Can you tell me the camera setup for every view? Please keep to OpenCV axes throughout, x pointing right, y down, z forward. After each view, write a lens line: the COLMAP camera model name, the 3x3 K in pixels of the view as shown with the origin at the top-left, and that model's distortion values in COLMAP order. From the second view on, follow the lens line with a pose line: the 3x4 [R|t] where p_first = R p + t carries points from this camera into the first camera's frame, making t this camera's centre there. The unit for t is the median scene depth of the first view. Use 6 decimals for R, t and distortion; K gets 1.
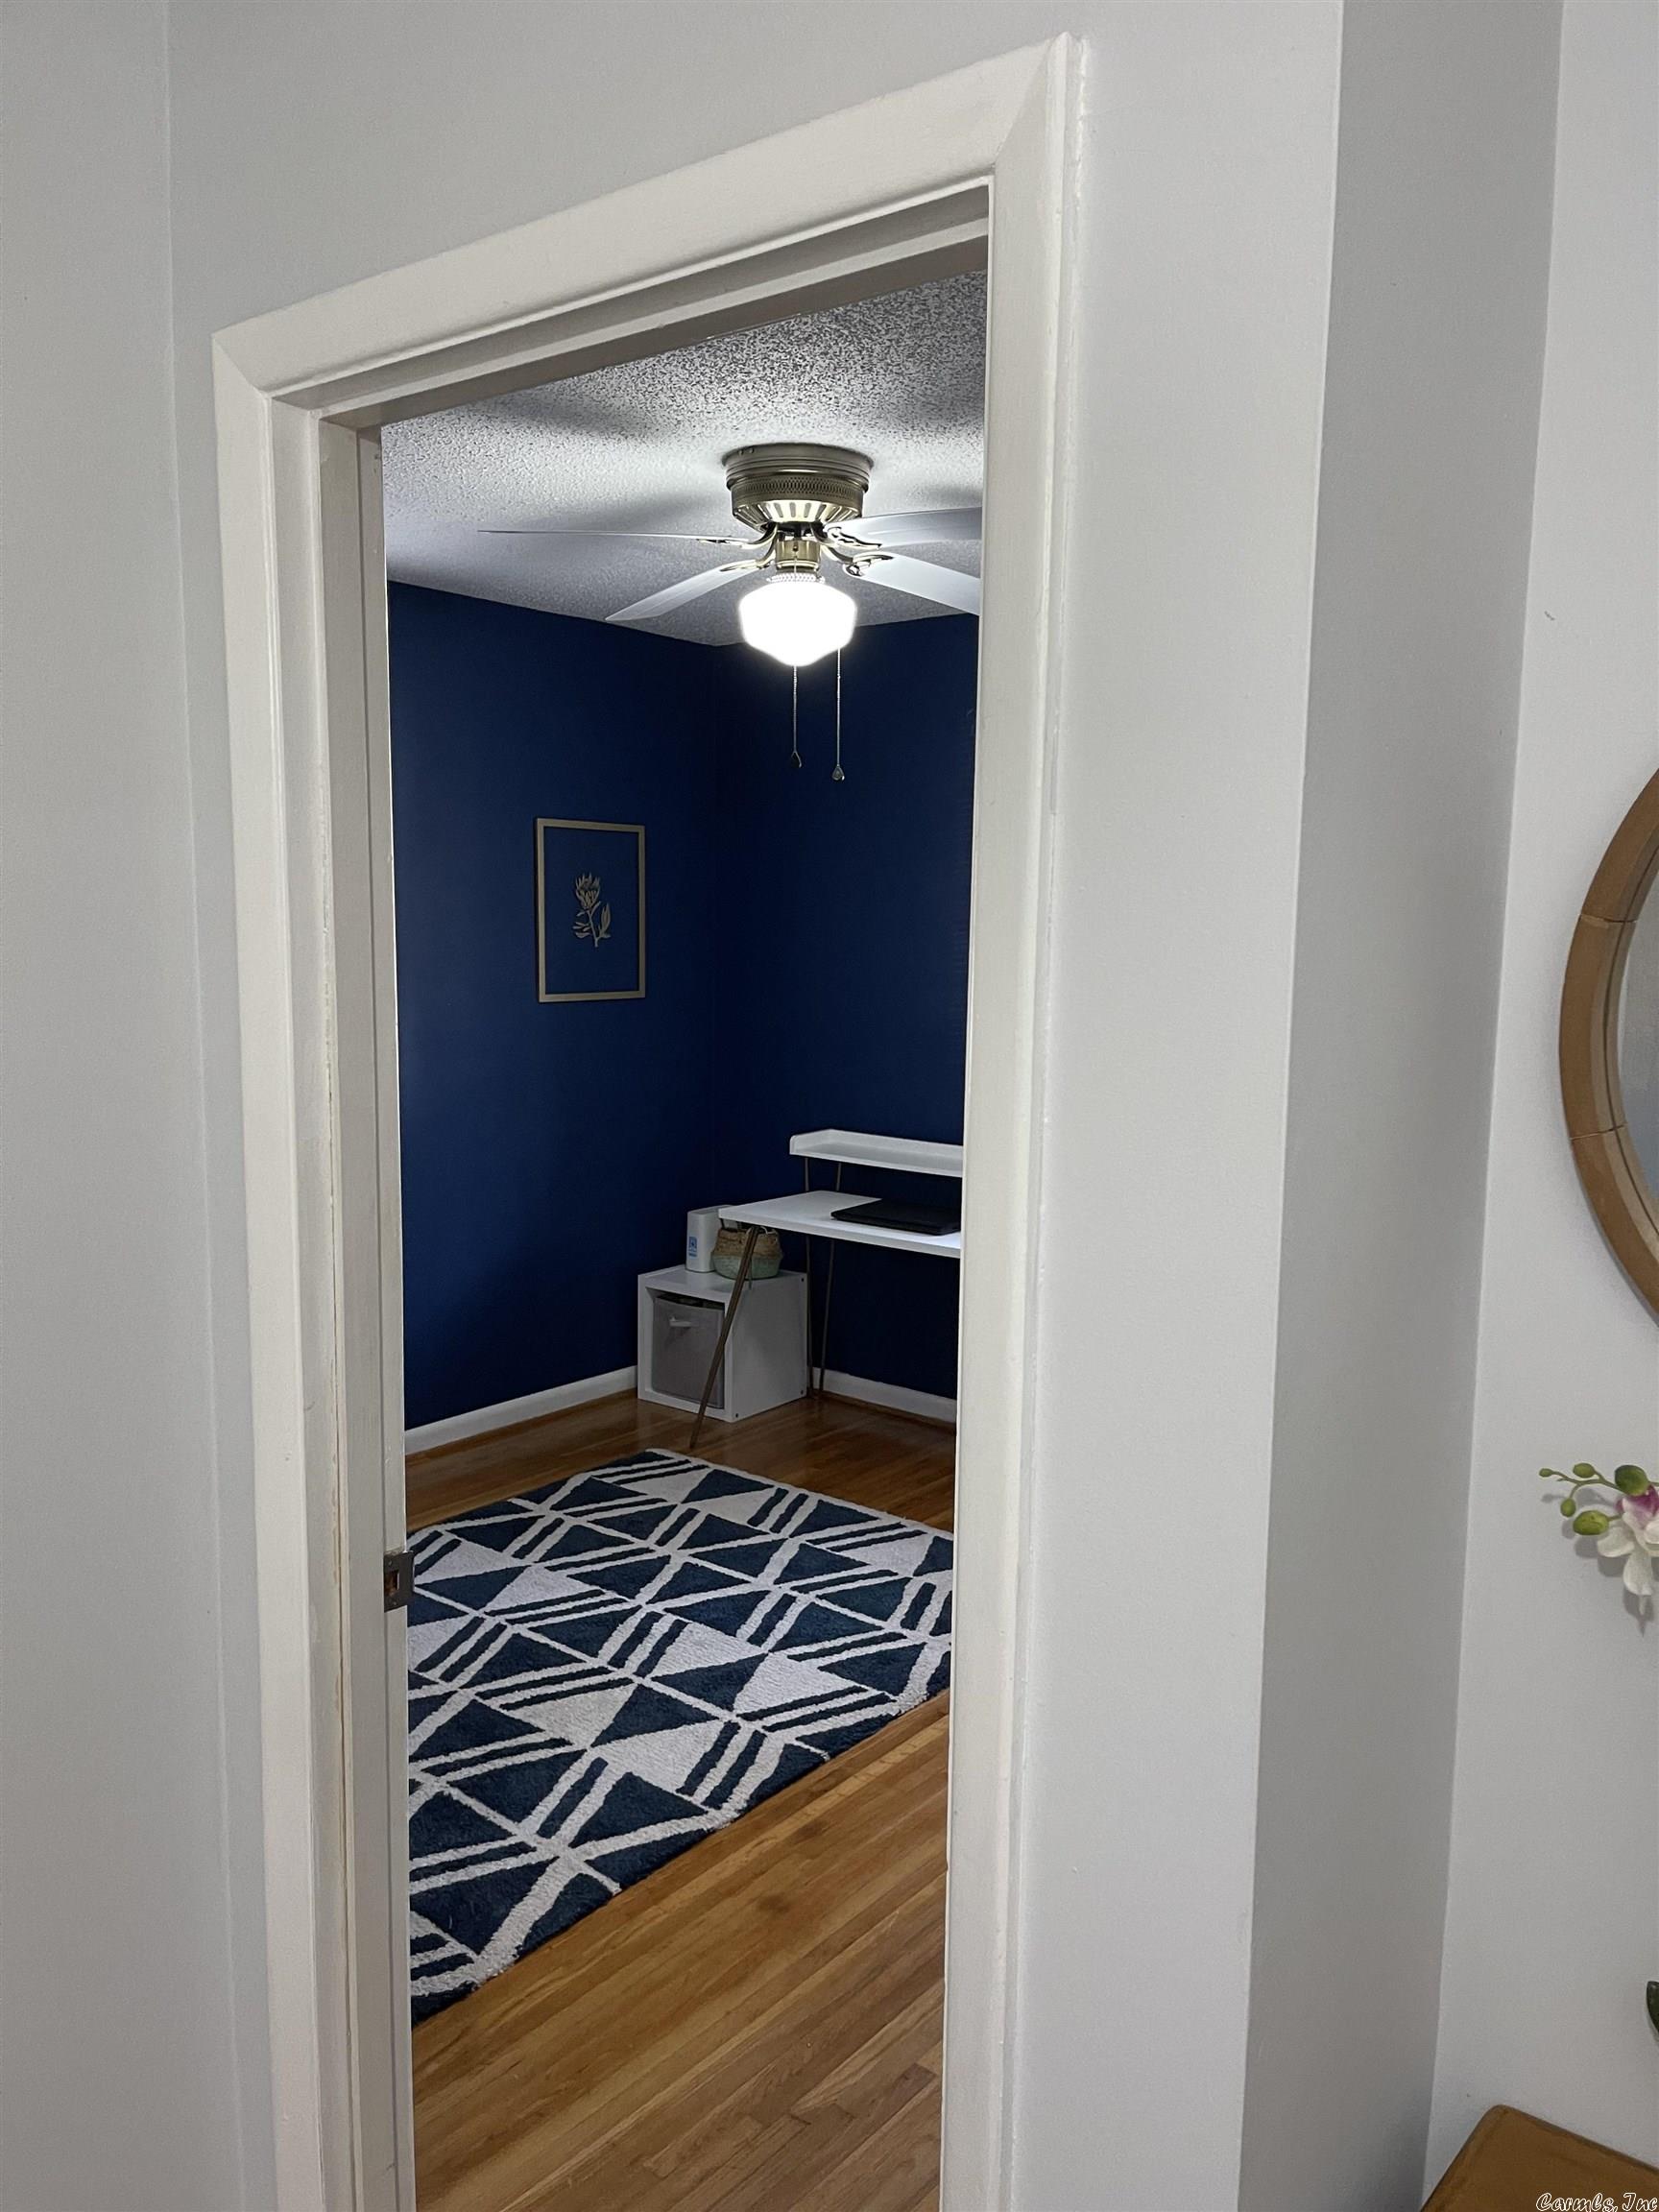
lens RADIAL K [[1665.8, 0, 831.3], [0, 1665.8, 1112.2], [0, 0, 1]] dist [0.067103, -0.094263]
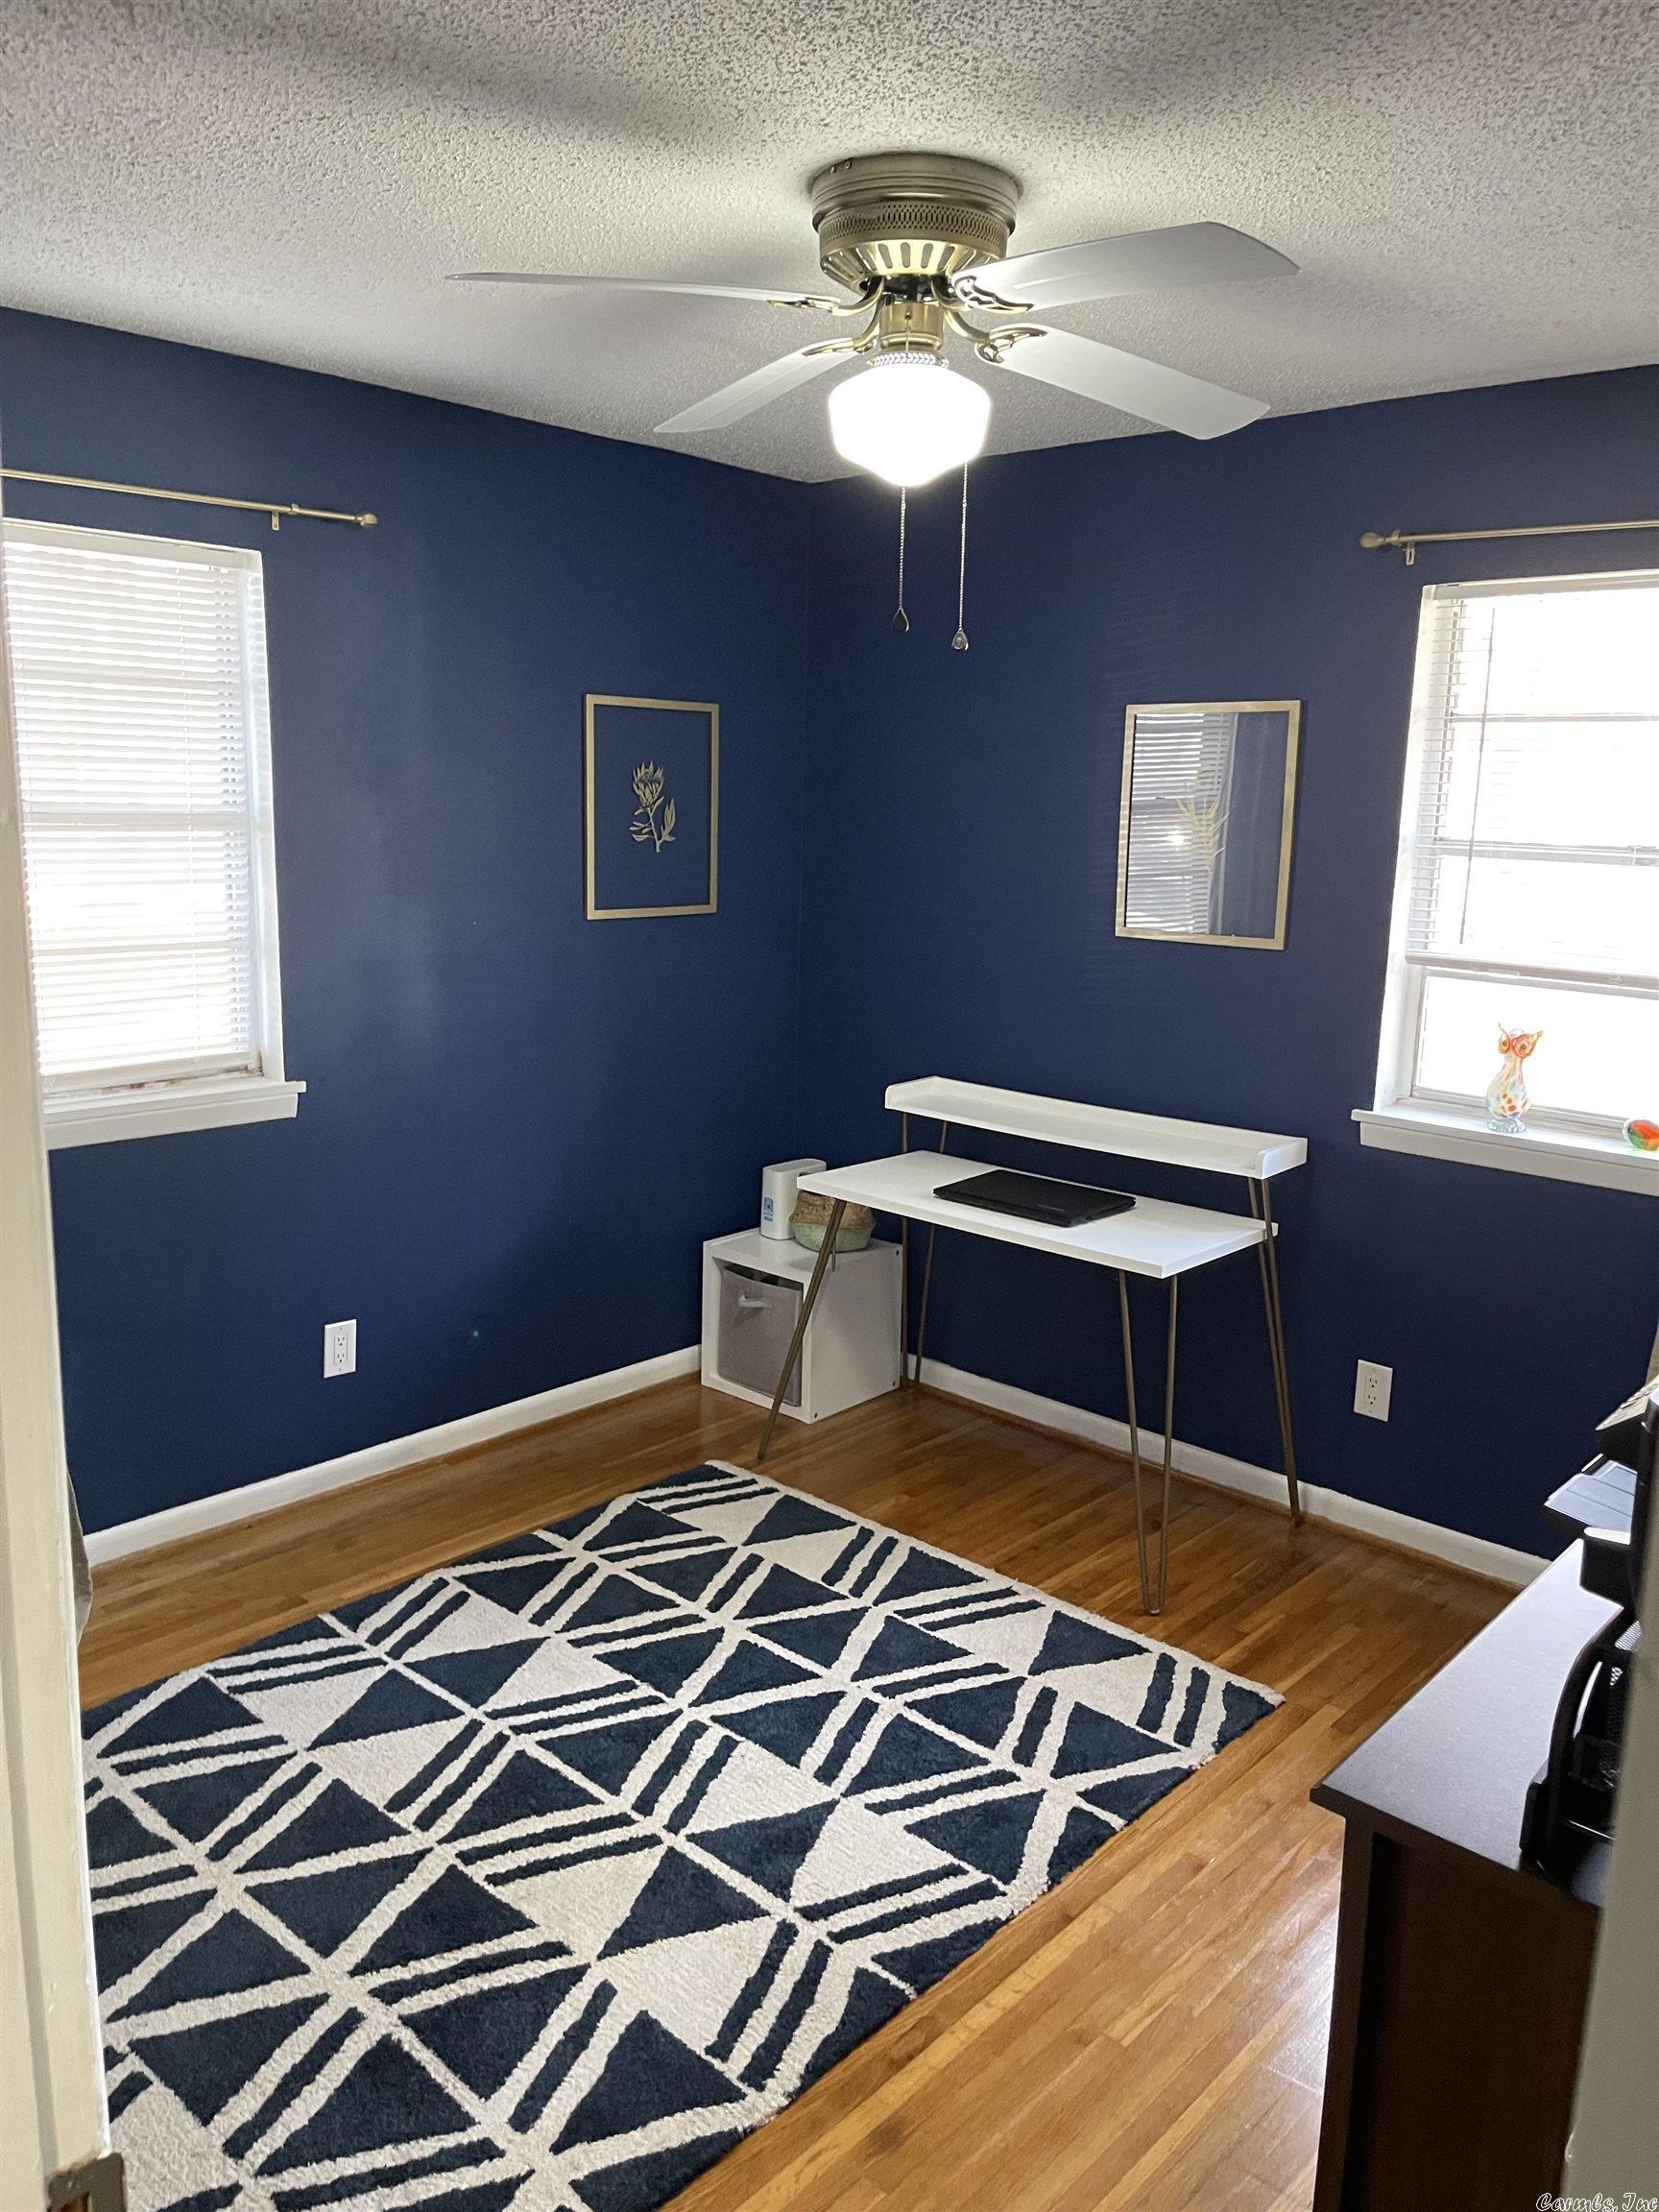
lens RADIAL K [[1665.8, 0, 831.5], [0, 1665.8, 1090.8], [0, 0, 1]] dist [0.067103, -0.094263]
pose [[0.997889, 0.024281, -0.060237, -0.002879], [-0.020517, 0.997845, 0.062330, -0.050449], [0.061621, -0.060963, 0.996236, 0.253688]]
